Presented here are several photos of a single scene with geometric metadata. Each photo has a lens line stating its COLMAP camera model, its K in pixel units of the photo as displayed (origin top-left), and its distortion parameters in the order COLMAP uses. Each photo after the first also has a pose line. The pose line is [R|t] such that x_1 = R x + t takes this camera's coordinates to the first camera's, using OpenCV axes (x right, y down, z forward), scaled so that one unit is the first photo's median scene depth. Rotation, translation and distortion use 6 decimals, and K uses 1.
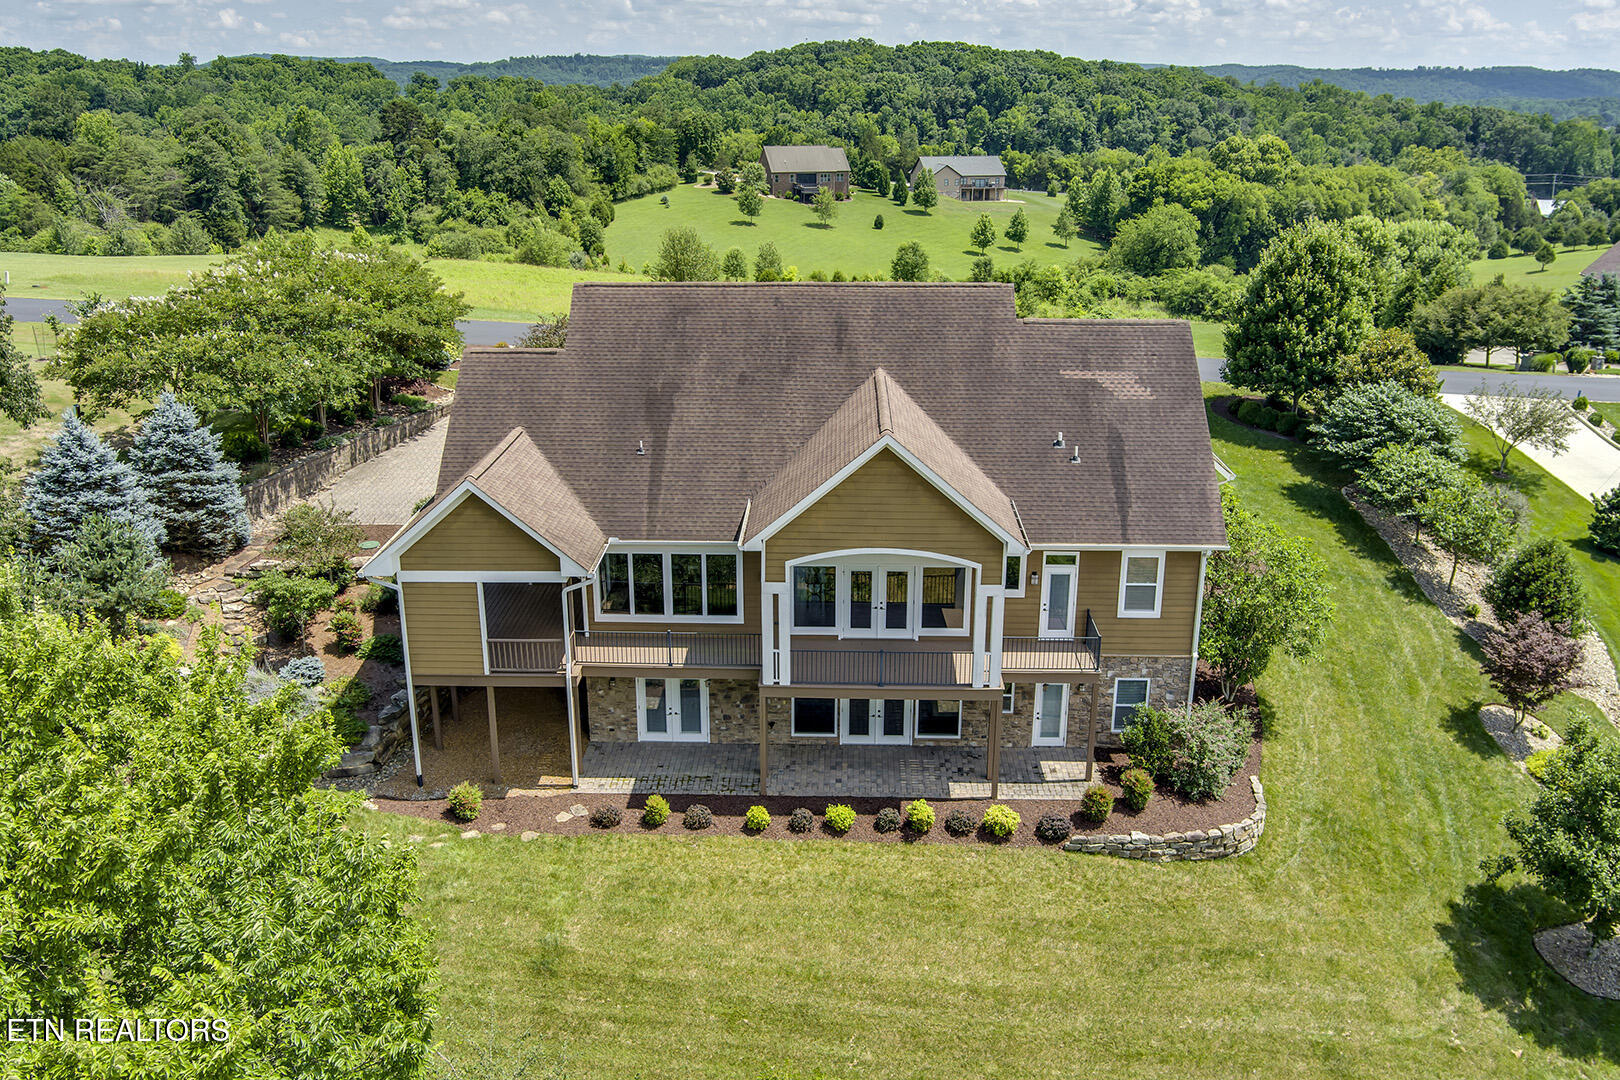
lens RADIAL K [[1389.0, 0, 810.0], [0, 1389.0, 540.0], [0, 0, 1]] dist [-0.070105, 0.023236]
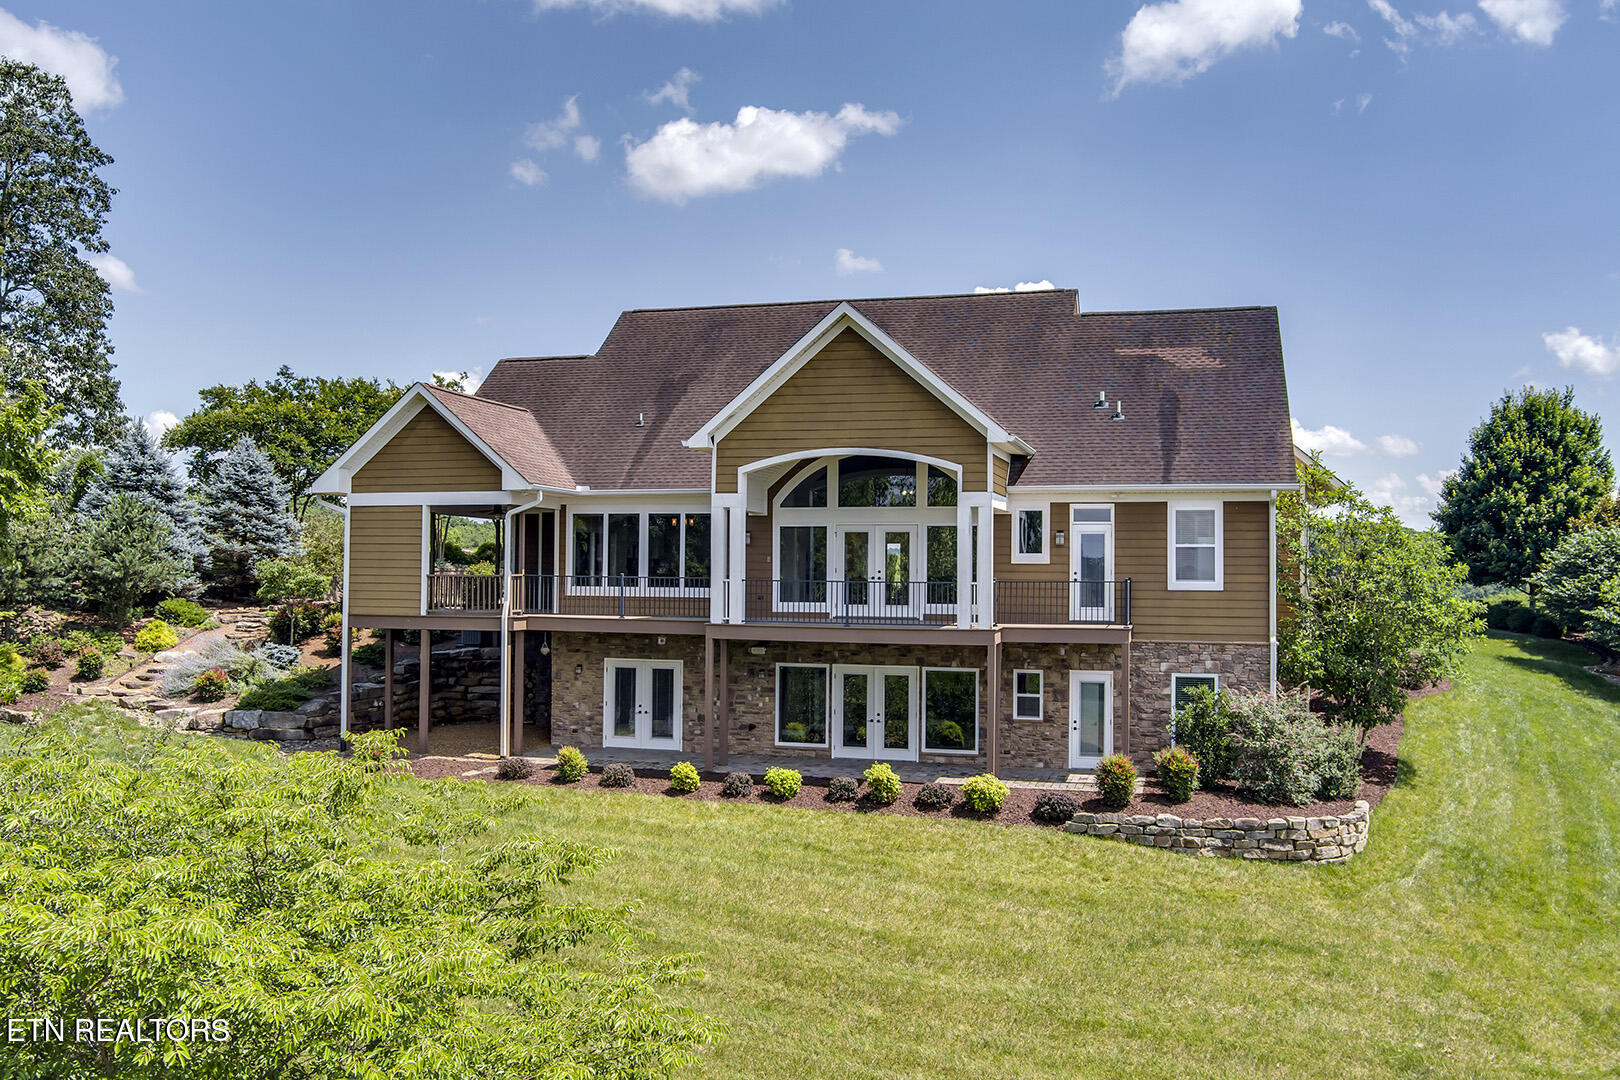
lens RADIAL K [[1389.0, 0, 810.0], [0, 1389.0, 540.0], [0, 0, 1]] dist [-0.070105, 0.023236]
pose [[0.969024, -0.001590, -0.246963, 0.221204], [-0.087358, 0.933124, -0.348780, 0.328621], [0.231002, 0.359550, 0.904081, 0.222932]]
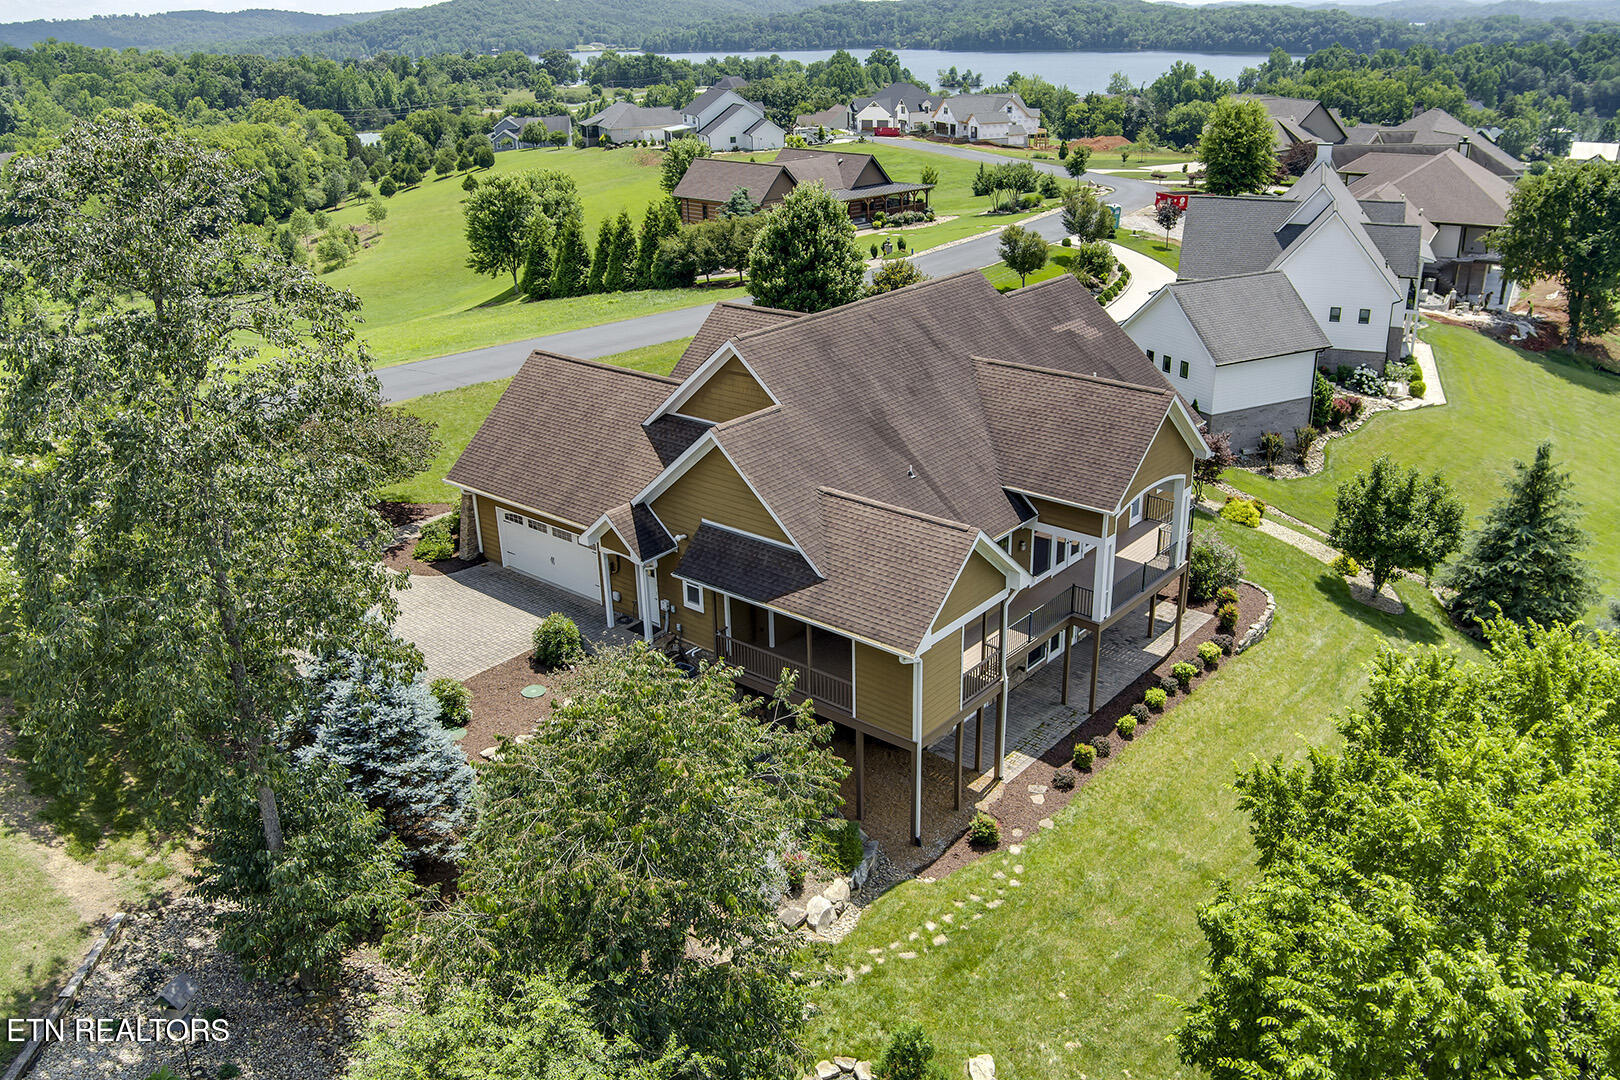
lens RADIAL K [[1366.0, 0, 803.5], [0, 1366.0, 572.7], [0, 0, 1]] dist [-0.090471, 0.050092]
pose [[0.610918, -0.322739, 0.722924, -0.959432], [0.273305, 0.942973, 0.190016, -0.209924], [-0.743023, 0.081495, 0.664285, 0.396277]]
